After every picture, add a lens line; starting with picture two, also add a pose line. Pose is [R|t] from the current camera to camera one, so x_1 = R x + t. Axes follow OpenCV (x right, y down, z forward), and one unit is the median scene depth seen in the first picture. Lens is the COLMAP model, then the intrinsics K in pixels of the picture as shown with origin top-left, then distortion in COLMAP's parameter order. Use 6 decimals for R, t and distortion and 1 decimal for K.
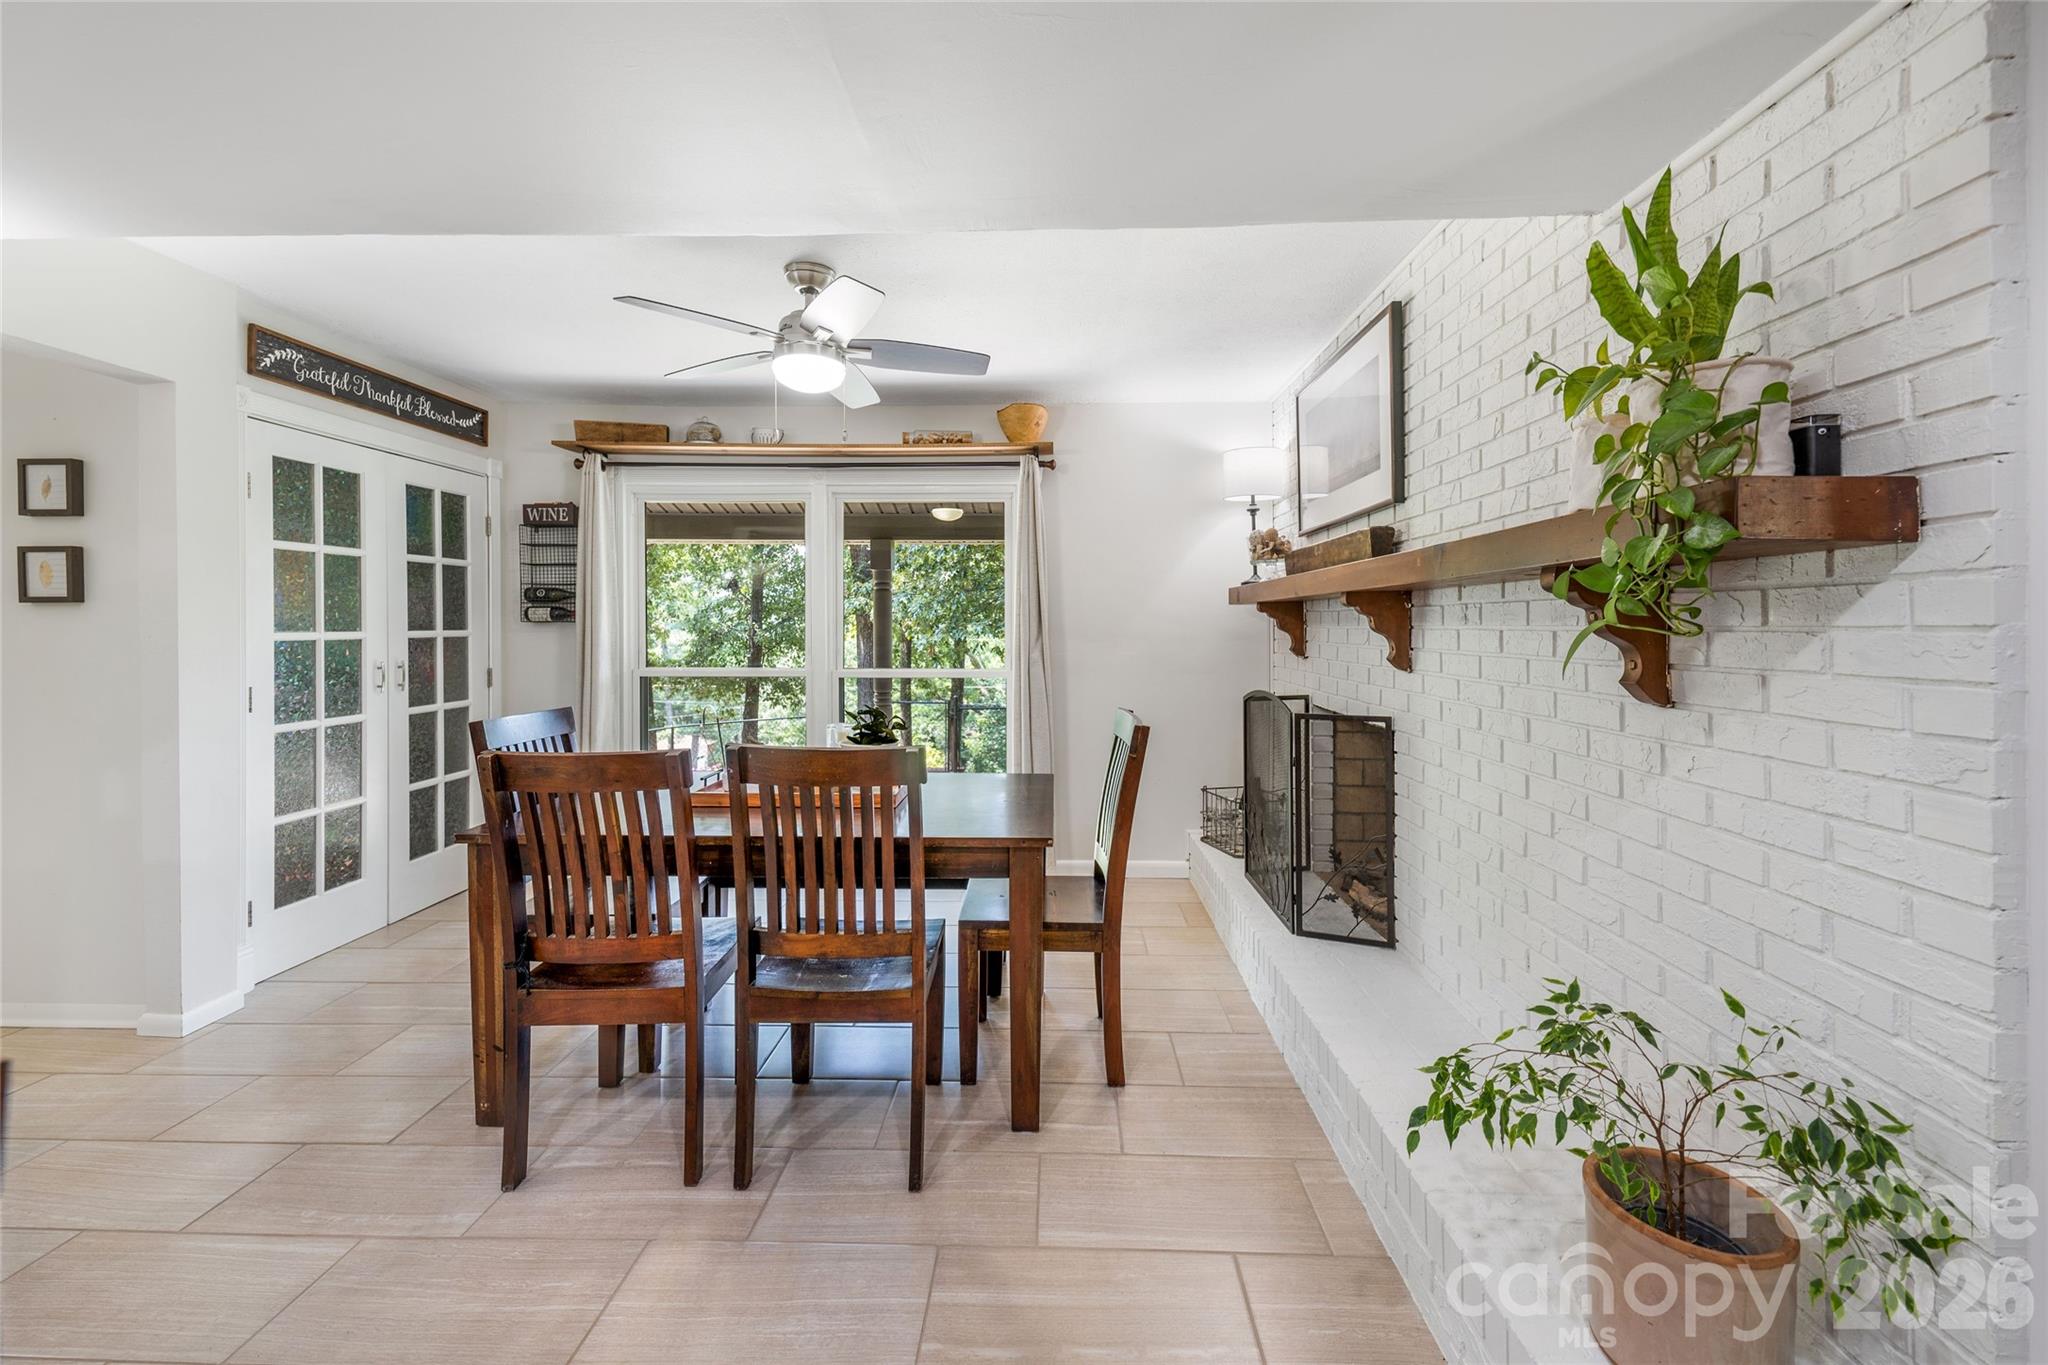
lens RADIAL K [[821.1, 0, 1047.8], [0, 821.1, 625.0], [0, 0, 1]] dist [0.011647, -0.006438]
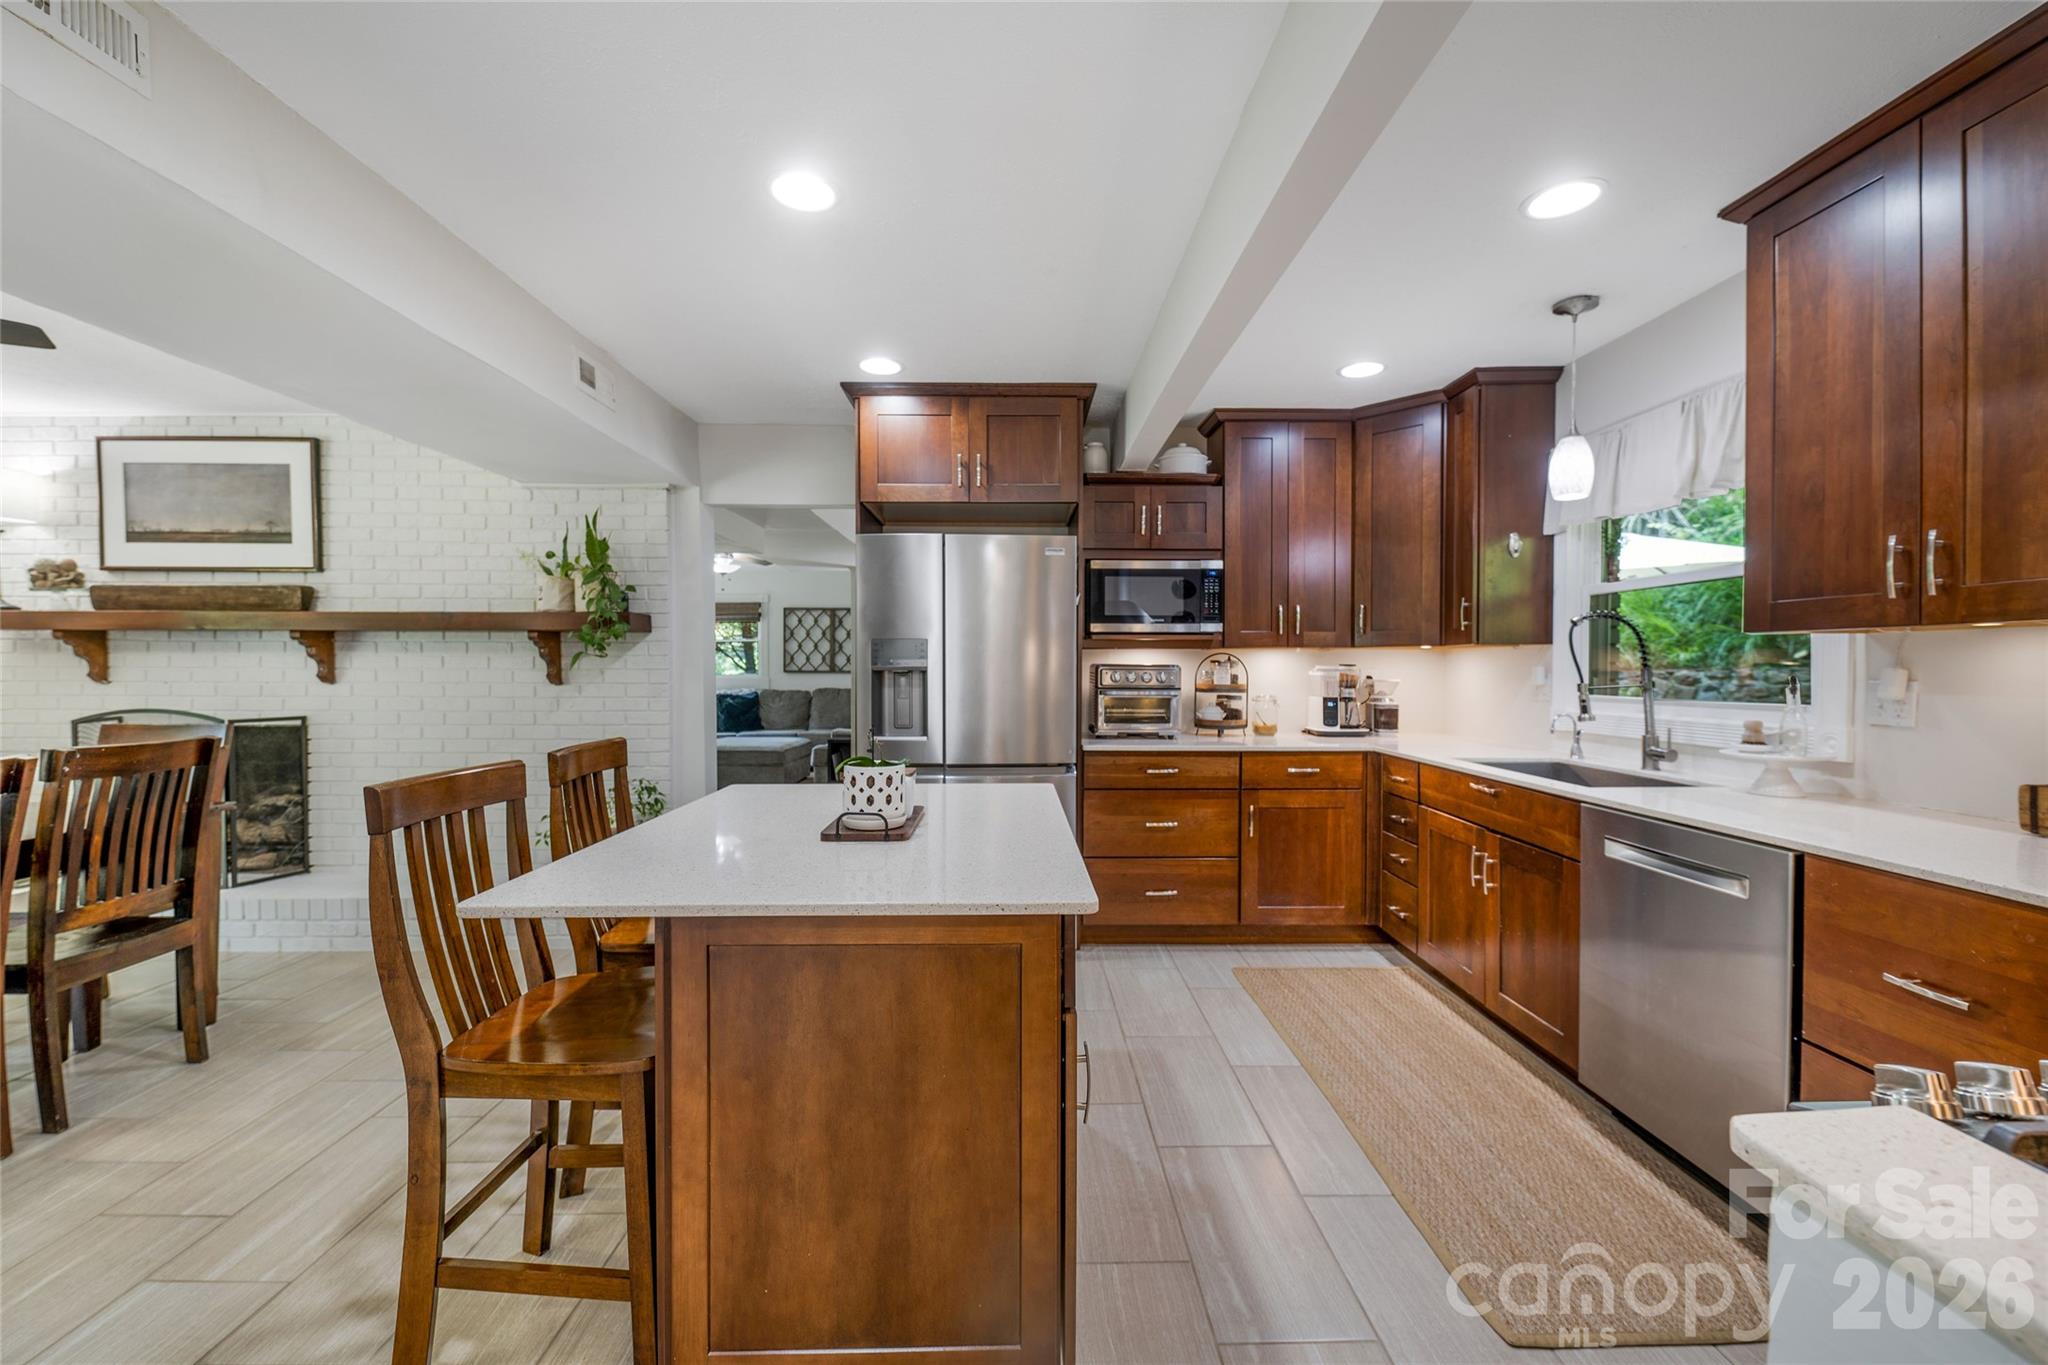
lens RADIAL K [[821.1, 0, 1035.3], [0, 821.1, 674.2], [0, 0, 1]] dist [0.011647, -0.006438]
pose [[-0.034479, -0.014622, 0.999298, -1.139482], [-0.003781, 0.999888, 0.014500, 0.011521], [-0.999398, -0.003278, -0.034531, -0.255050]]
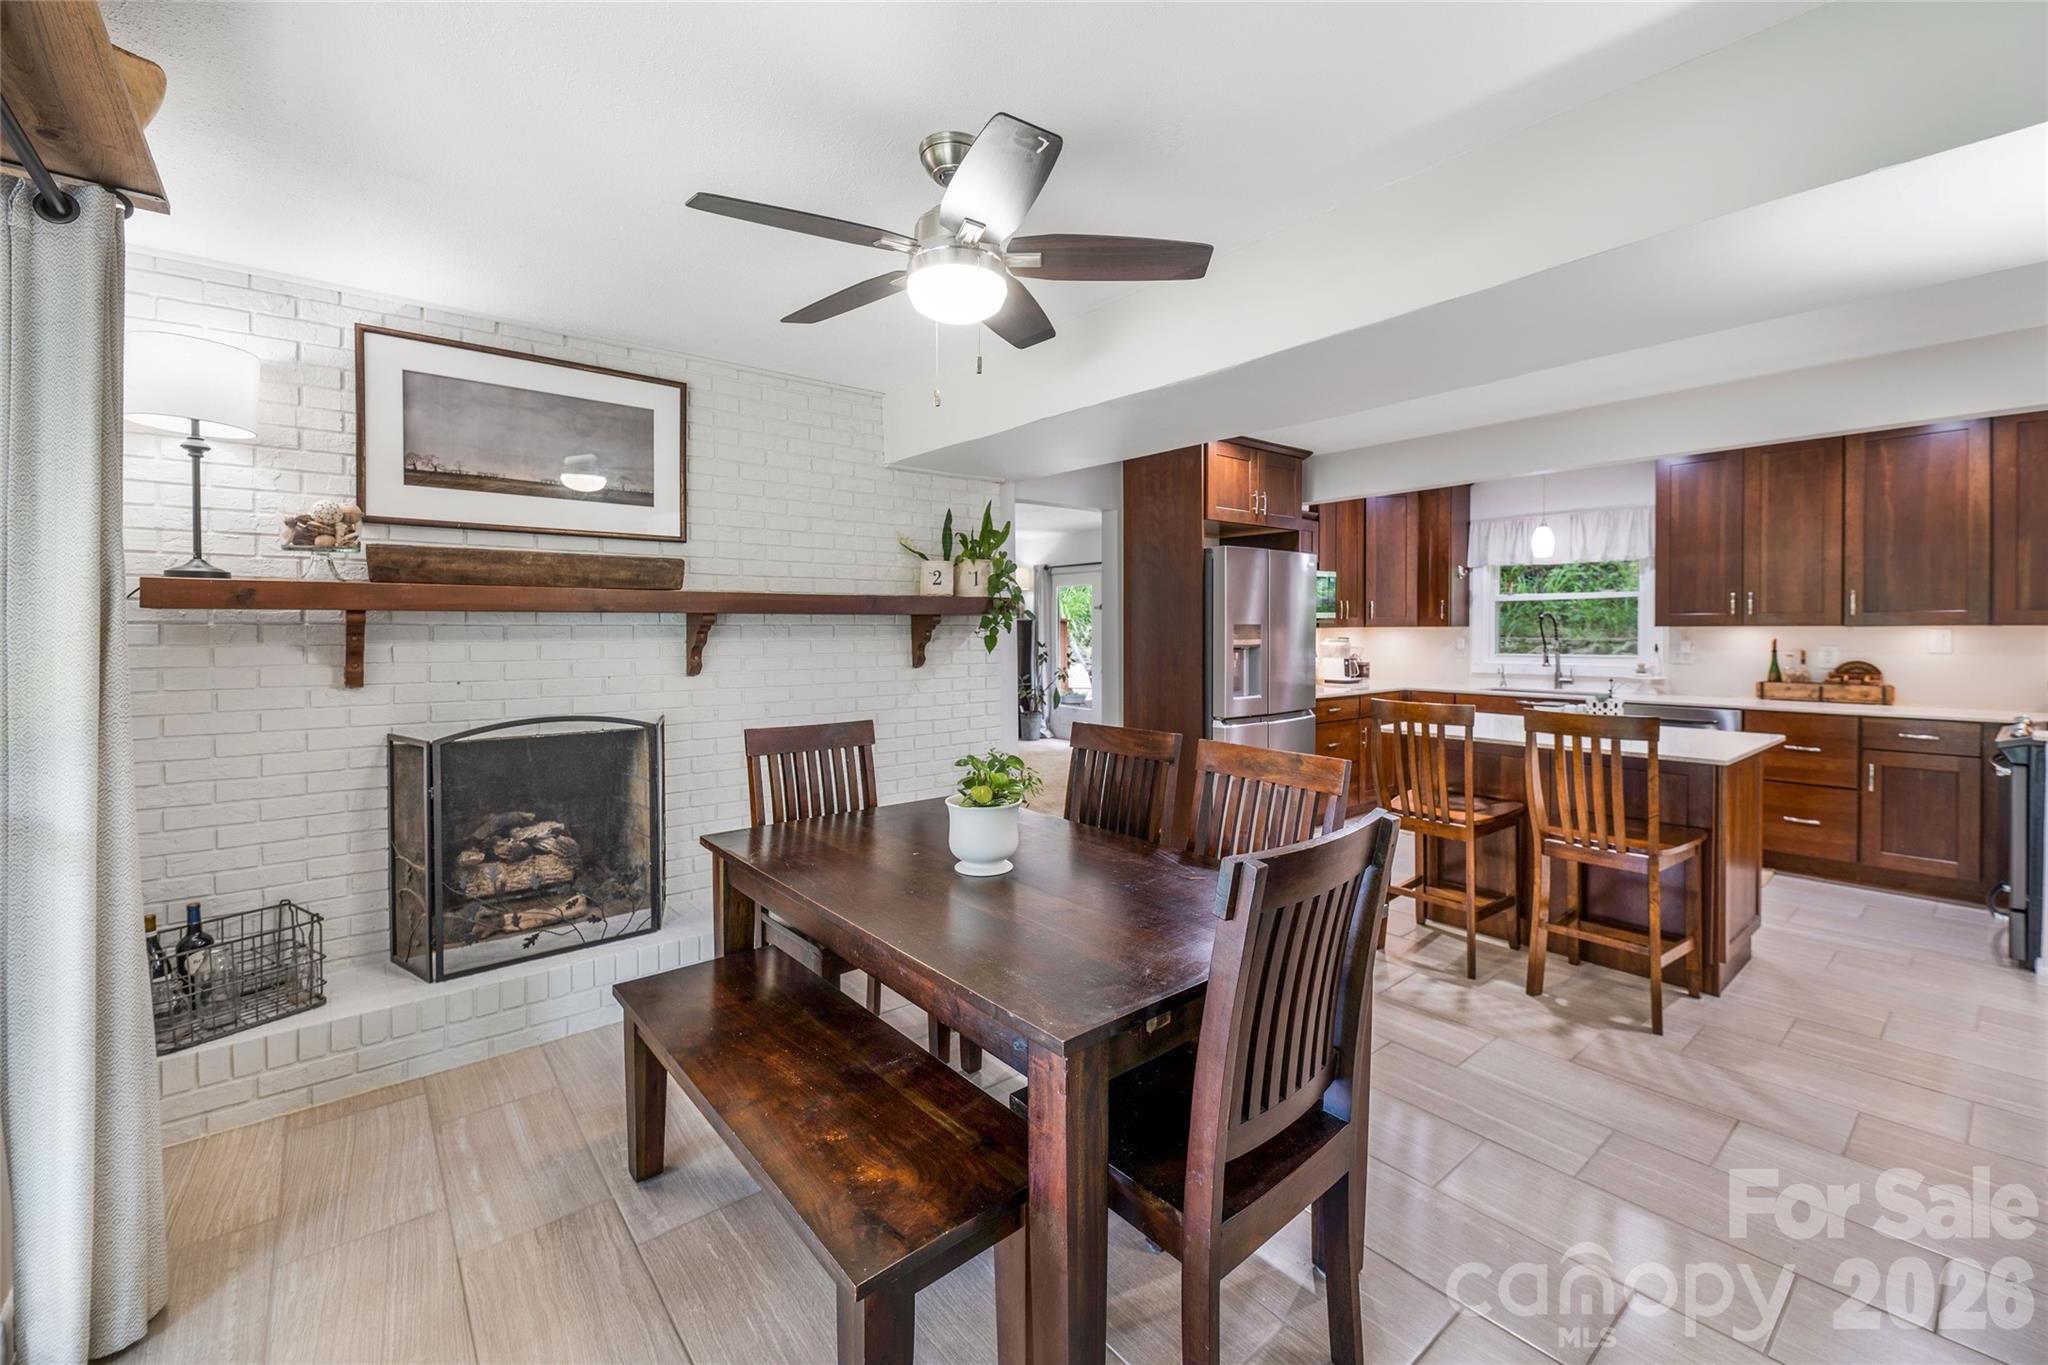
lens RADIAL K [[821.1, 0, 1024.8], [0, 821.1, 640.4], [0, 0, 1]] dist [0.011647, -0.006438]
pose [[-0.641413, -0.013262, 0.767082, -0.886323], [-0.000173, 0.999853, 0.017142, -0.020974], [-0.767196, 0.010862, -0.641321, 1.428555]]
